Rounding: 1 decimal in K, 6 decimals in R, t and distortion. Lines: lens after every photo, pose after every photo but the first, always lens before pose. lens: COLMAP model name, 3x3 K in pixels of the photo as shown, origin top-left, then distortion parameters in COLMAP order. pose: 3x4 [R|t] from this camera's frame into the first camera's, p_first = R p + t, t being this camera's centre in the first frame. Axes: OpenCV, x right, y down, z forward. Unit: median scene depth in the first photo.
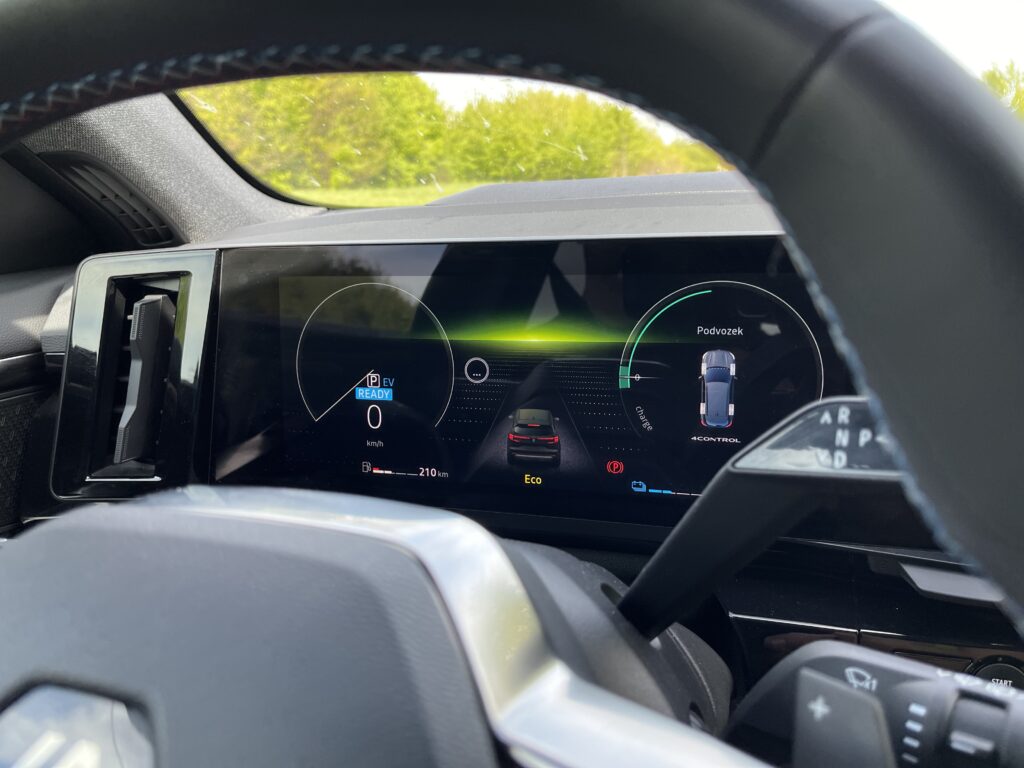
lens RADIAL K [[783.6, 0, 505.7], [0, 783.6, 386.0], [0, 0, 1]] dist [0.080256, -0.134881]
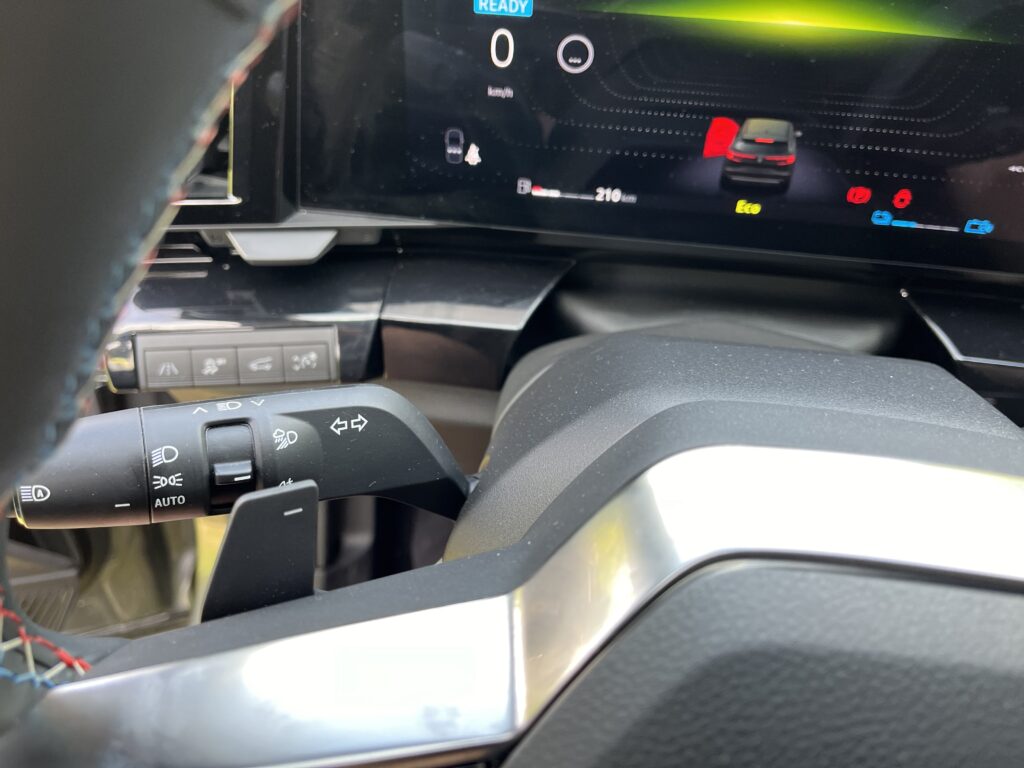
lens RADIAL K [[809.1, 0, 507.0], [0, 809.1, 388.3], [0, 0, 1]] dist [0.033217, -0.069042]
pose [[0.986850, -0.065704, 0.147681, -0.348693], [-0.017834, 0.863820, 0.503485, -0.137757], [-0.160651, -0.499497, 0.851289, 0.234285]]
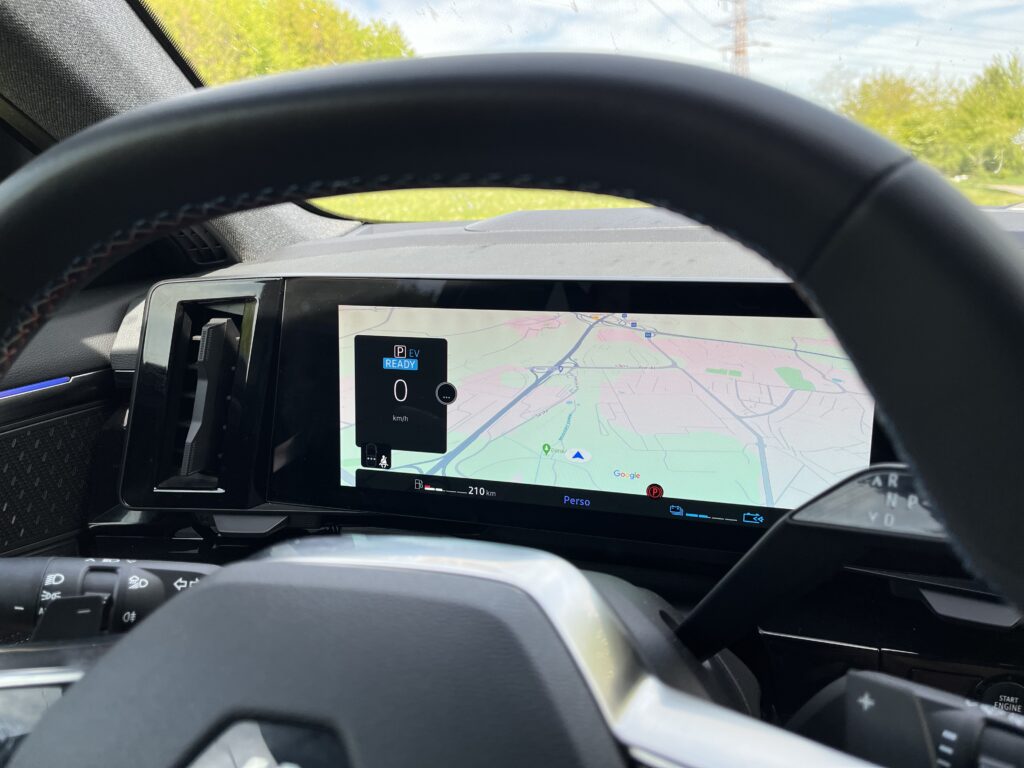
lens RADIAL K [[783.6, 0, 505.7], [0, 783.6, 386.0], [0, 0, 1]] dist [0.080256, -0.134881]
pose [[0.999806, 0.018938, 0.005342, -0.071260], [-0.019014, 0.999712, 0.014637, -0.052285], [-0.005063, -0.014736, 0.999879, -0.072388]]
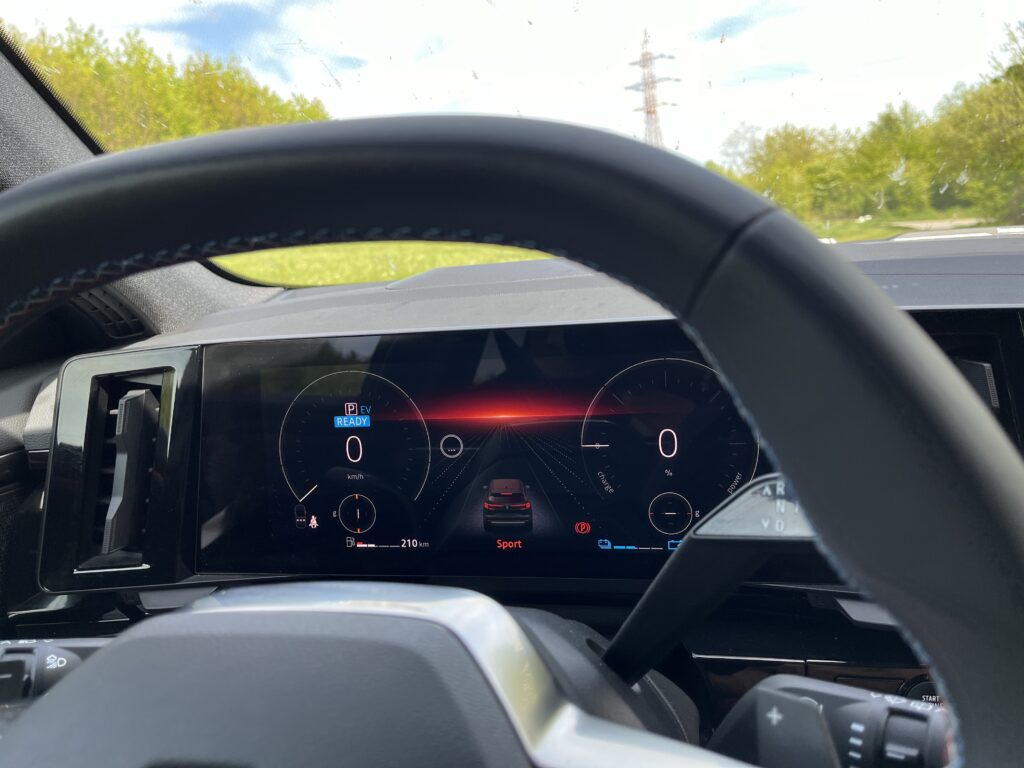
lens RADIAL K [[781.9, 0, 515.0], [0, 781.9, 387.5], [0, 0, 1]] dist [0.078956, -0.121972]
pose [[0.994638, -0.049756, 0.090663, -0.044508], [0.054874, 0.996985, -0.054855, -0.037247], [-0.087660, 0.059535, 0.994370, -0.098857]]
